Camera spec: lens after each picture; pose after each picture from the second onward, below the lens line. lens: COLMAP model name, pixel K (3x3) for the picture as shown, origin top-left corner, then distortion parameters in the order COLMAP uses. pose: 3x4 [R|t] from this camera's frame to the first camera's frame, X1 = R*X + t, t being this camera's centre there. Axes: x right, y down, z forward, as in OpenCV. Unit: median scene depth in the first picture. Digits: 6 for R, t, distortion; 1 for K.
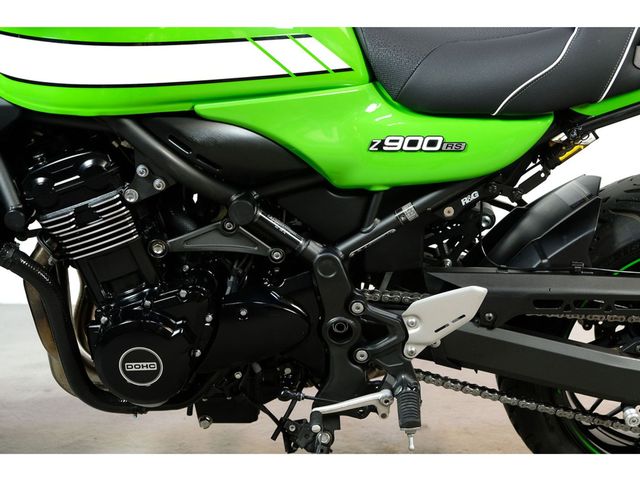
lens RADIAL K [[1048.2, 0, 317.1], [0, 1048.2, 240.6], [0, 0, 1]] dist [-0.031095, 0.000000]
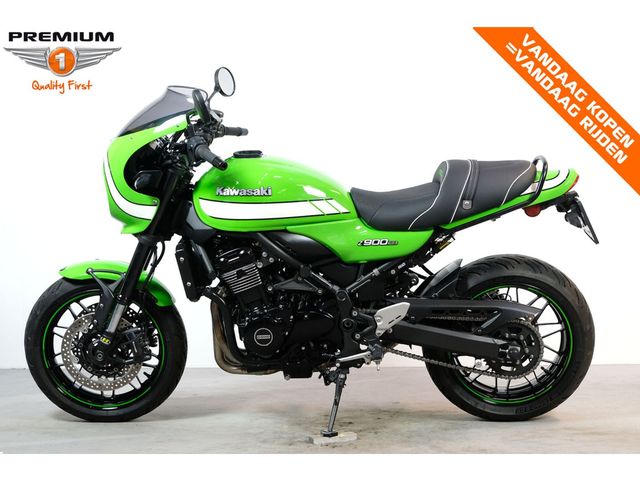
lens RADIAL K [[1048.2, 0, 321.2], [0, 1048.2, 242.2], [0, 0, 1]] dist [-0.031095, 0.000000]
pose [[0.999386, -0.017294, -0.030485, 0.037809], [0.011666, 0.984328, -0.175959, 0.319294], [0.033050, 0.175496, 0.983925, -1.332145]]
